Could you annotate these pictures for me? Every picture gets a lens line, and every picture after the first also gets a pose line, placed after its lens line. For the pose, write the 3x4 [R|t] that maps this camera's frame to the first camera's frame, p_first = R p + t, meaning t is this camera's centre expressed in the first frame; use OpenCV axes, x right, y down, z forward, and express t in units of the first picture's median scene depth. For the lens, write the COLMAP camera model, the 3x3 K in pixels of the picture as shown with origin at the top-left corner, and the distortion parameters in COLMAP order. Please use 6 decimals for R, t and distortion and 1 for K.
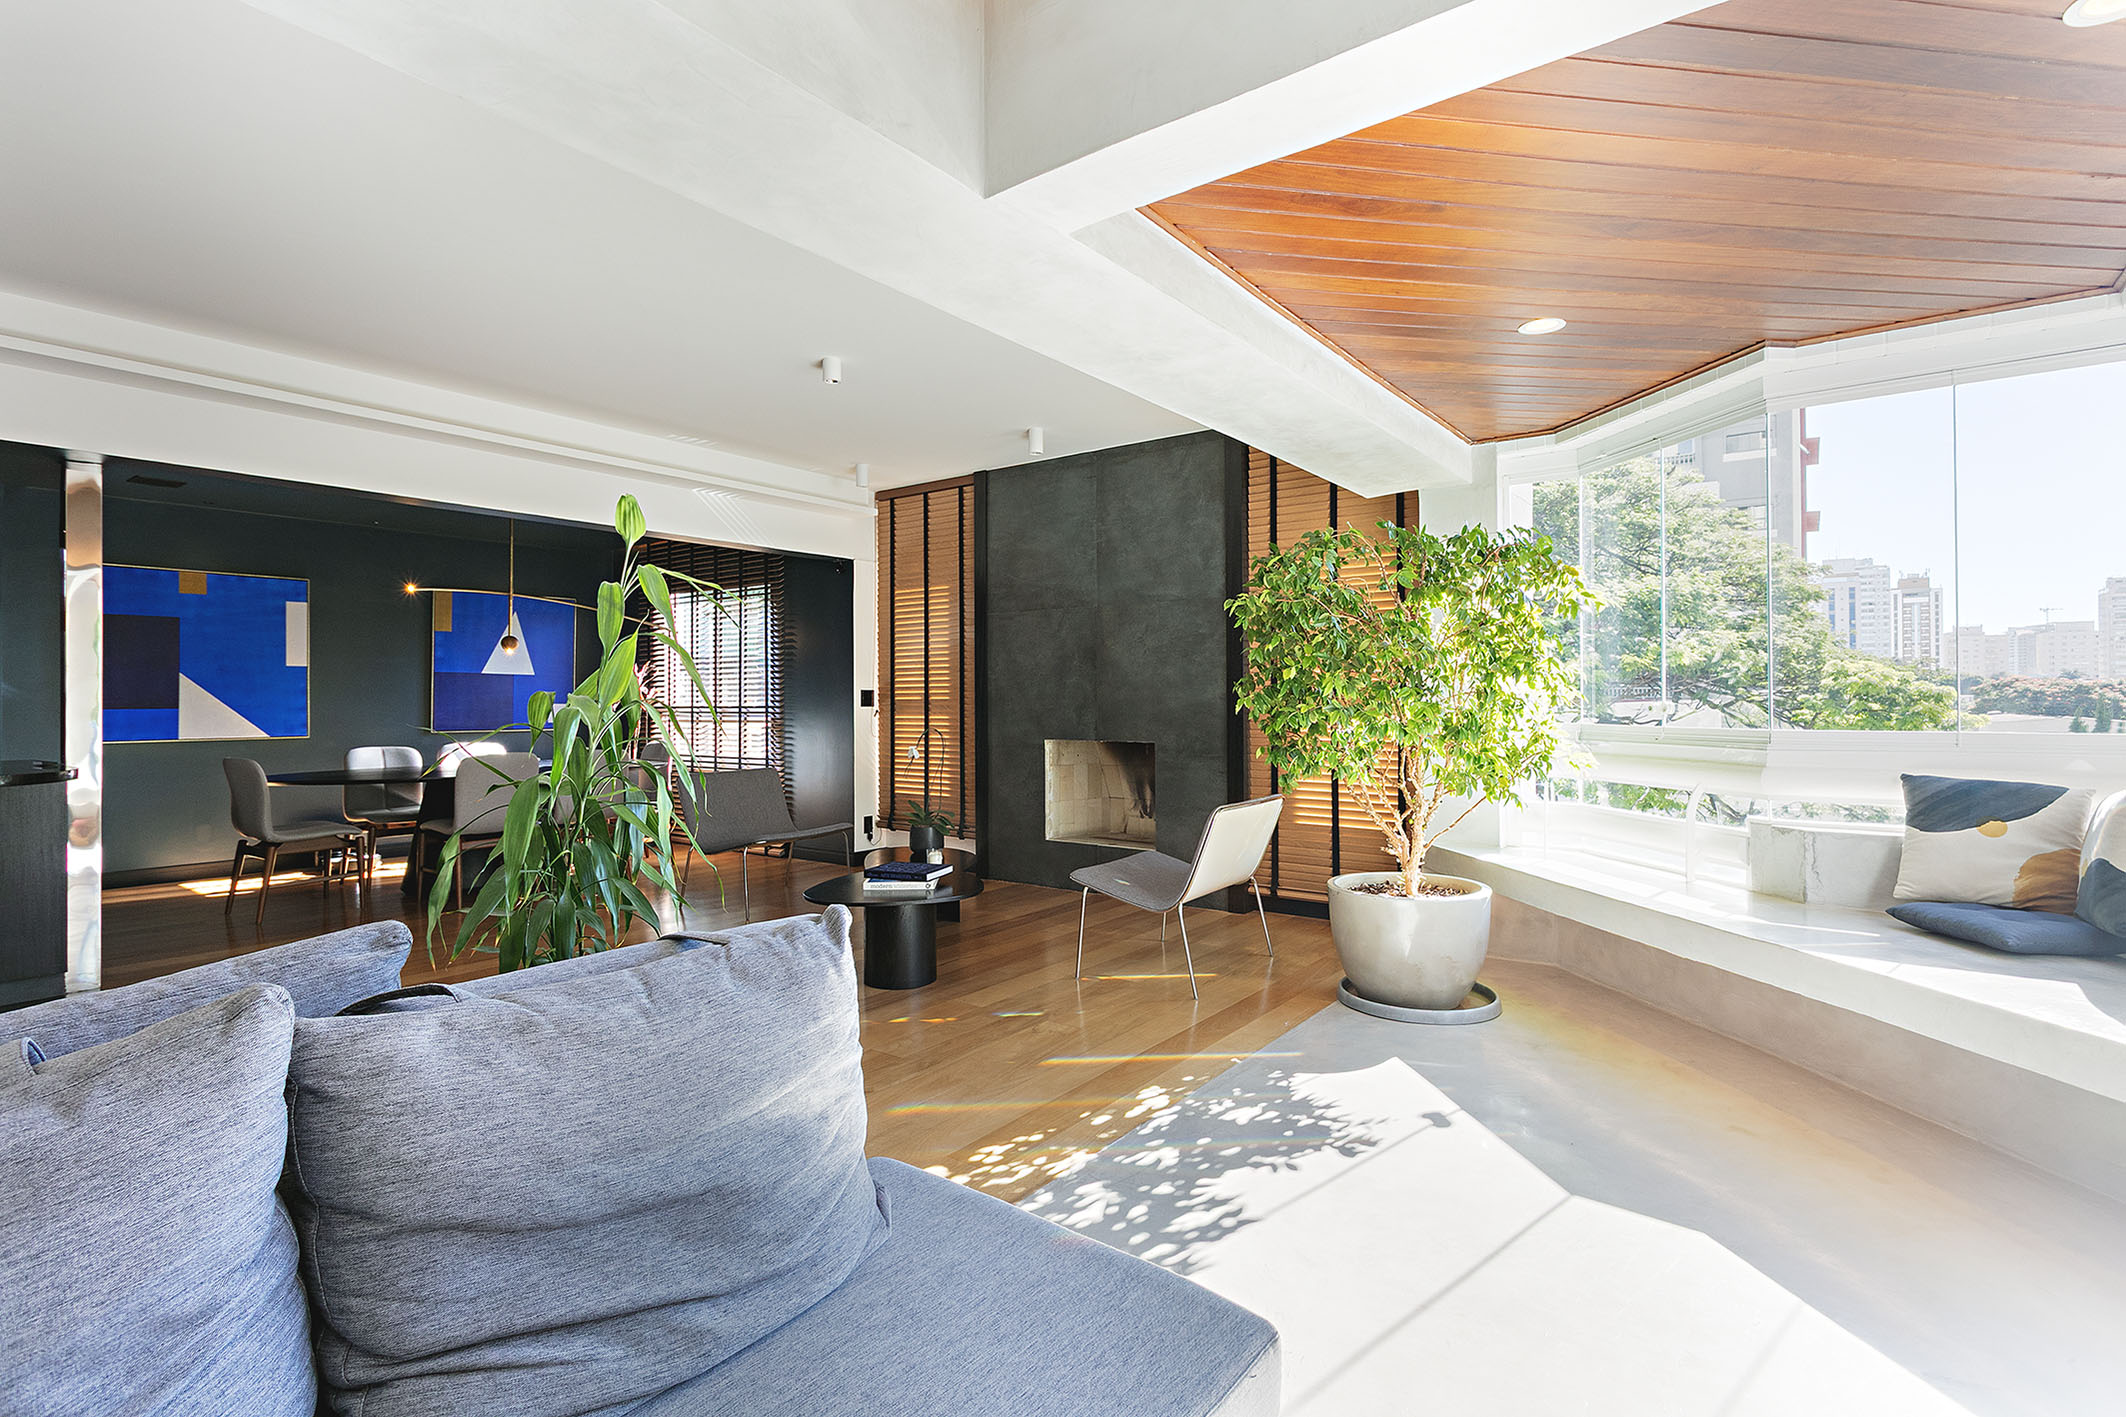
lens RADIAL K [[1012.9, 0, 1053.6], [0, 1012.9, 691.5], [0, 0, 1]] dist [0.004023, -0.000254]
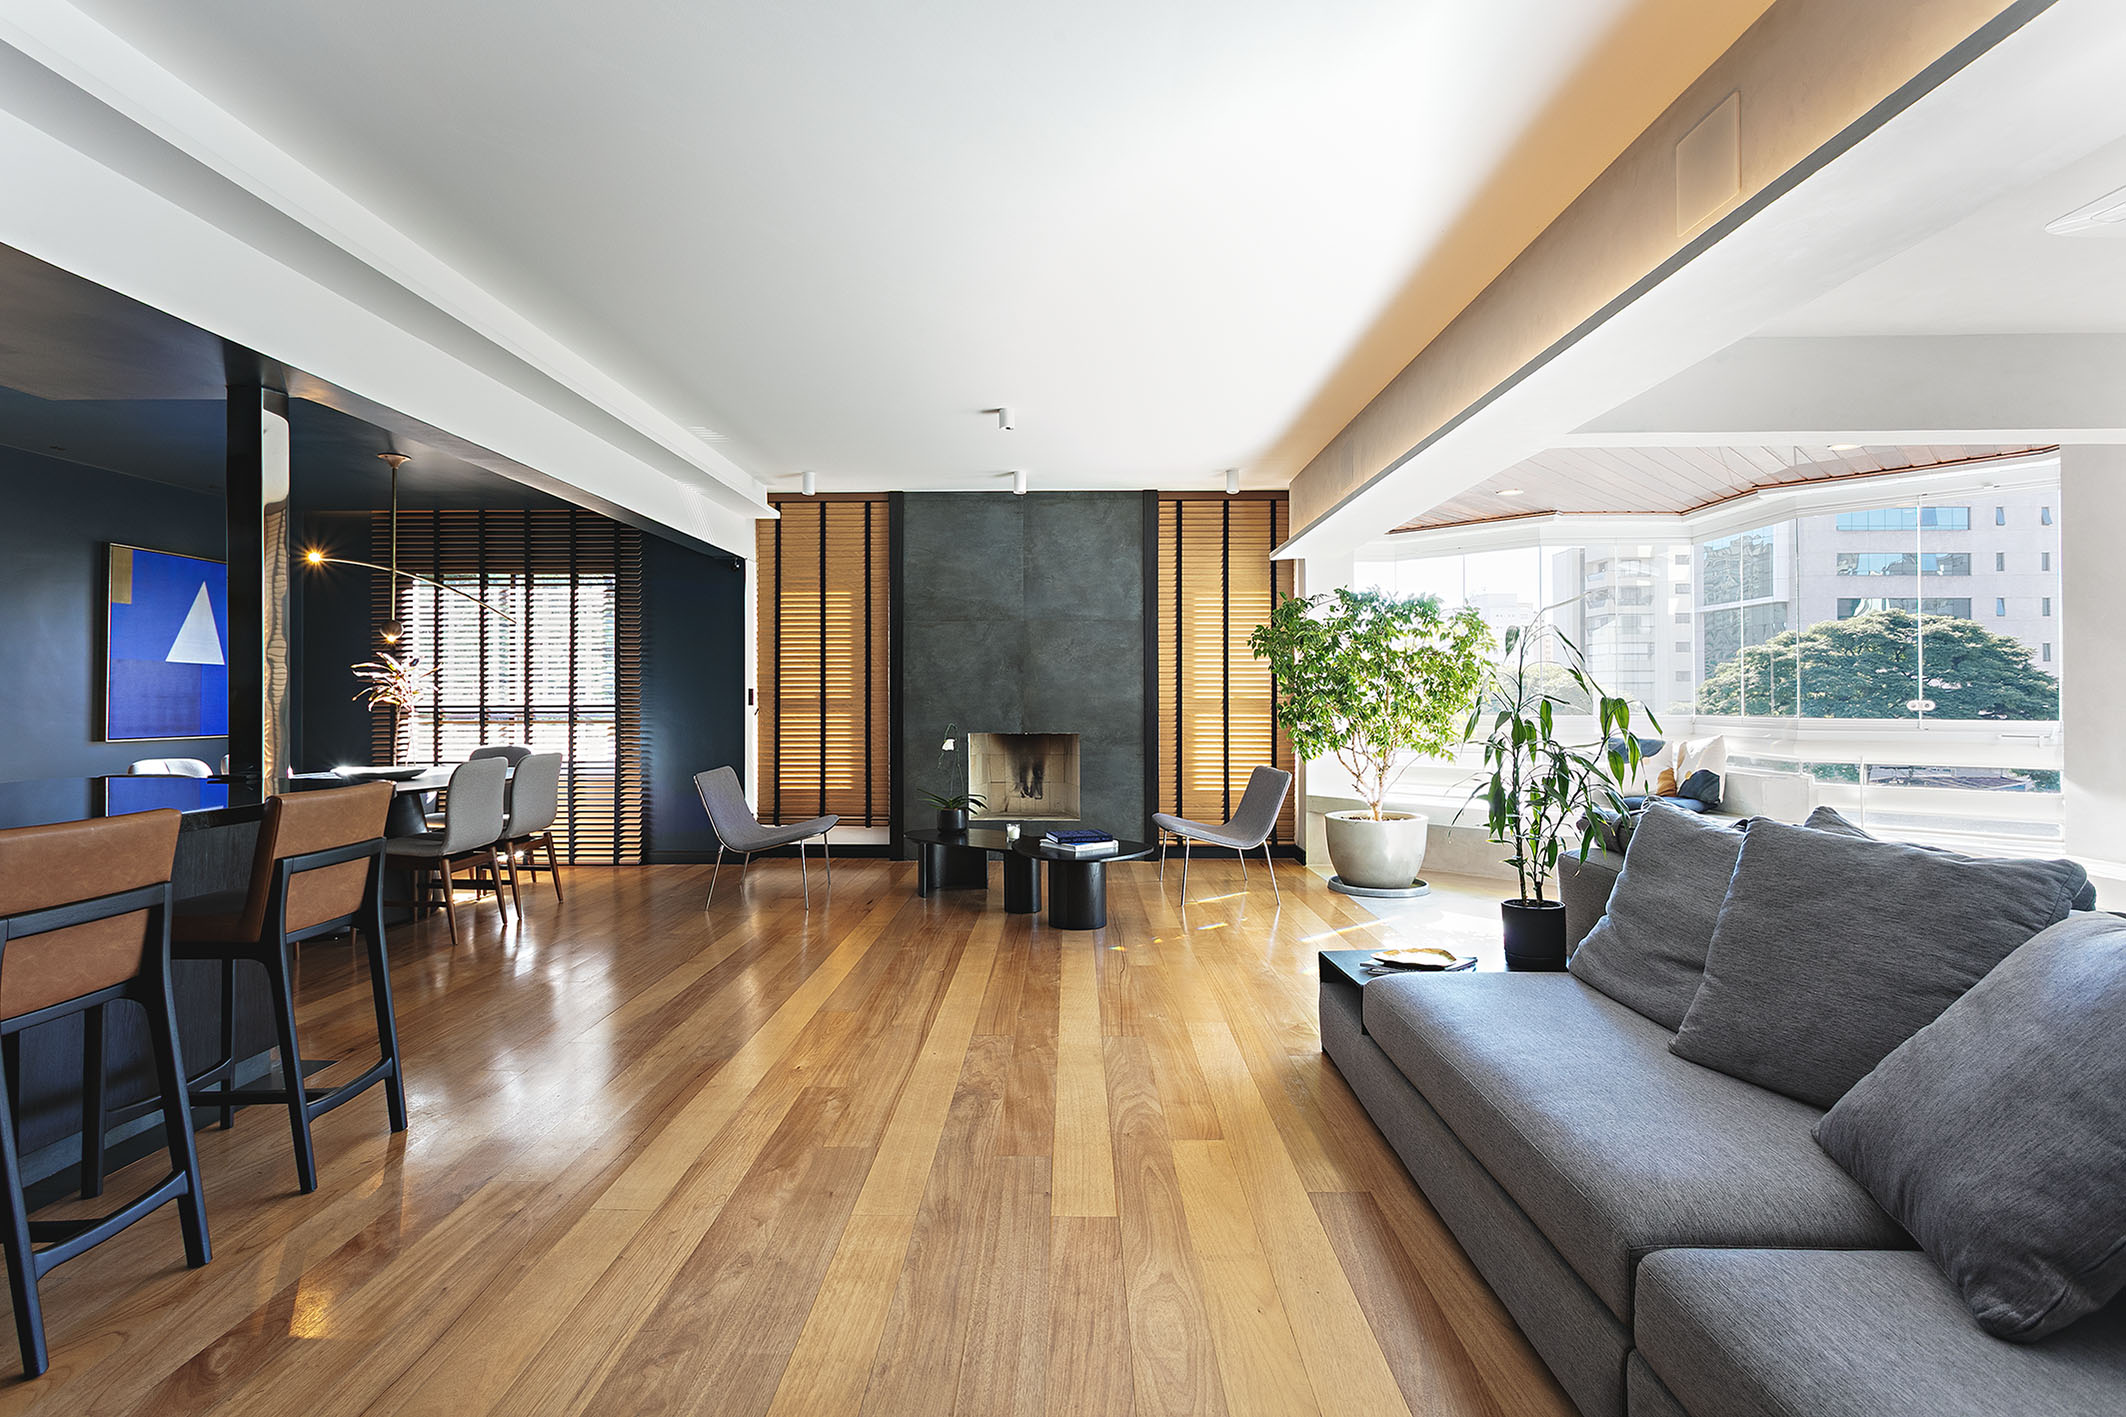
lens RADIAL K [[1012.9, 0, 1053.6], [0, 1012.9, 691.5], [0, 0, 1]] dist [0.004023, -0.000254]
pose [[0.808780, 0.007319, 0.588066, -1.052014], [-0.006827, 0.999972, -0.003057, 0.004417], [-0.588072, -0.001542, 0.808807, 0.015405]]
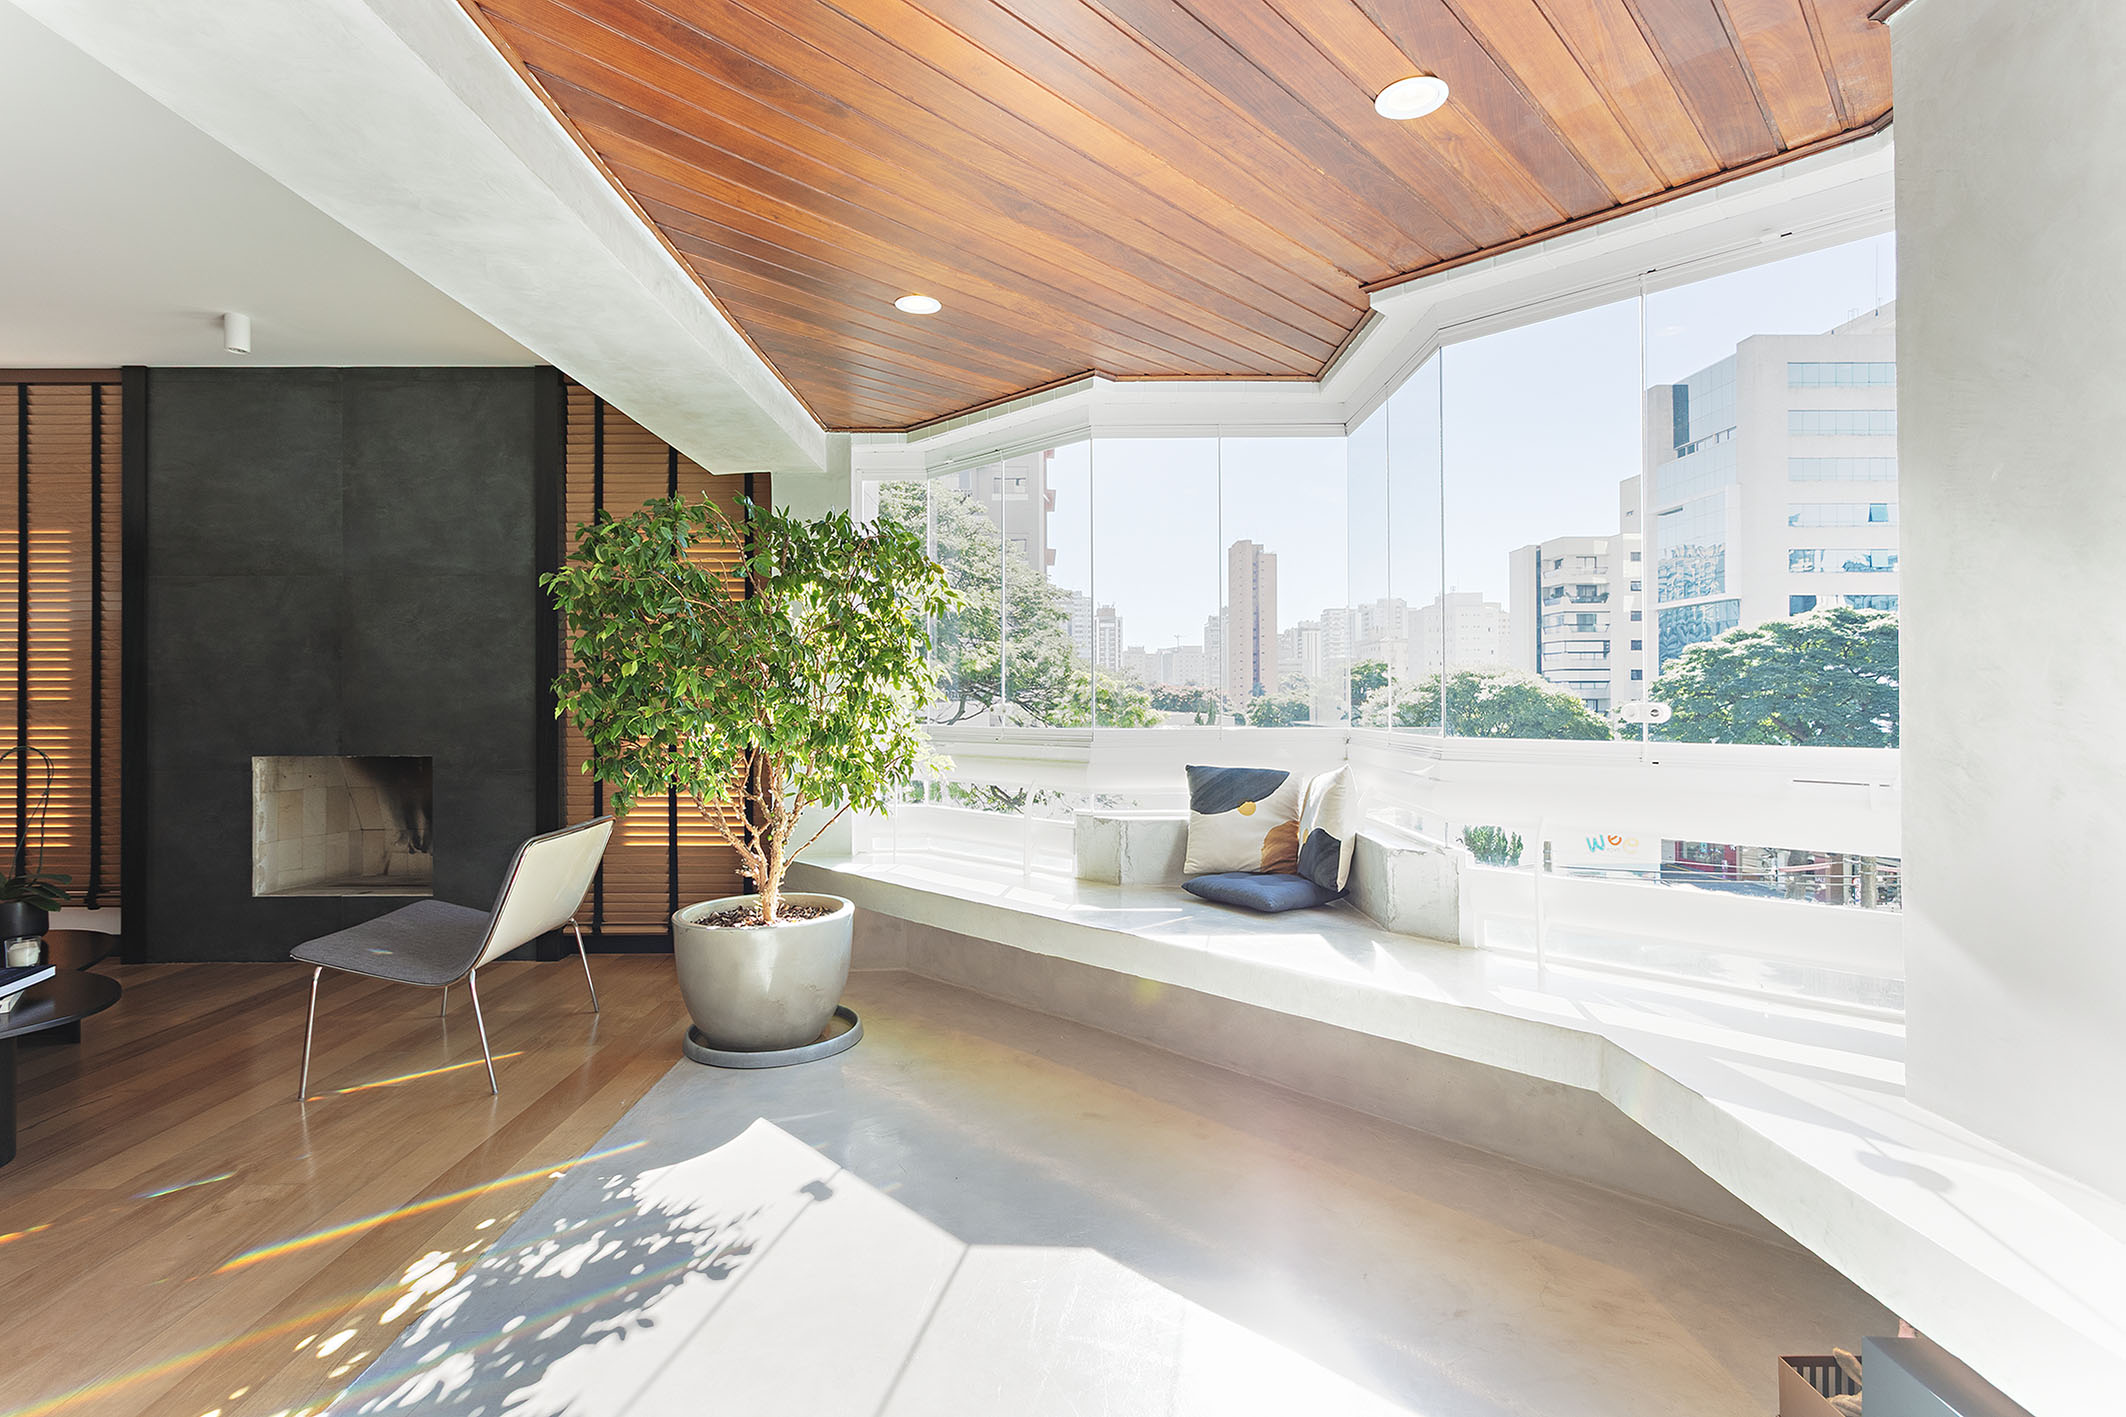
lens RADIAL K [[1012.9, 0, 1053.6], [0, 1012.9, 691.5], [0, 0, 1]] dist [0.004023, -0.000254]
pose [[0.795328, 0.005962, 0.606150, 0.011102], [-0.004922, 0.999982, -0.003377, 0.001452], [-0.606160, -0.000298, 0.795343, 0.146921]]
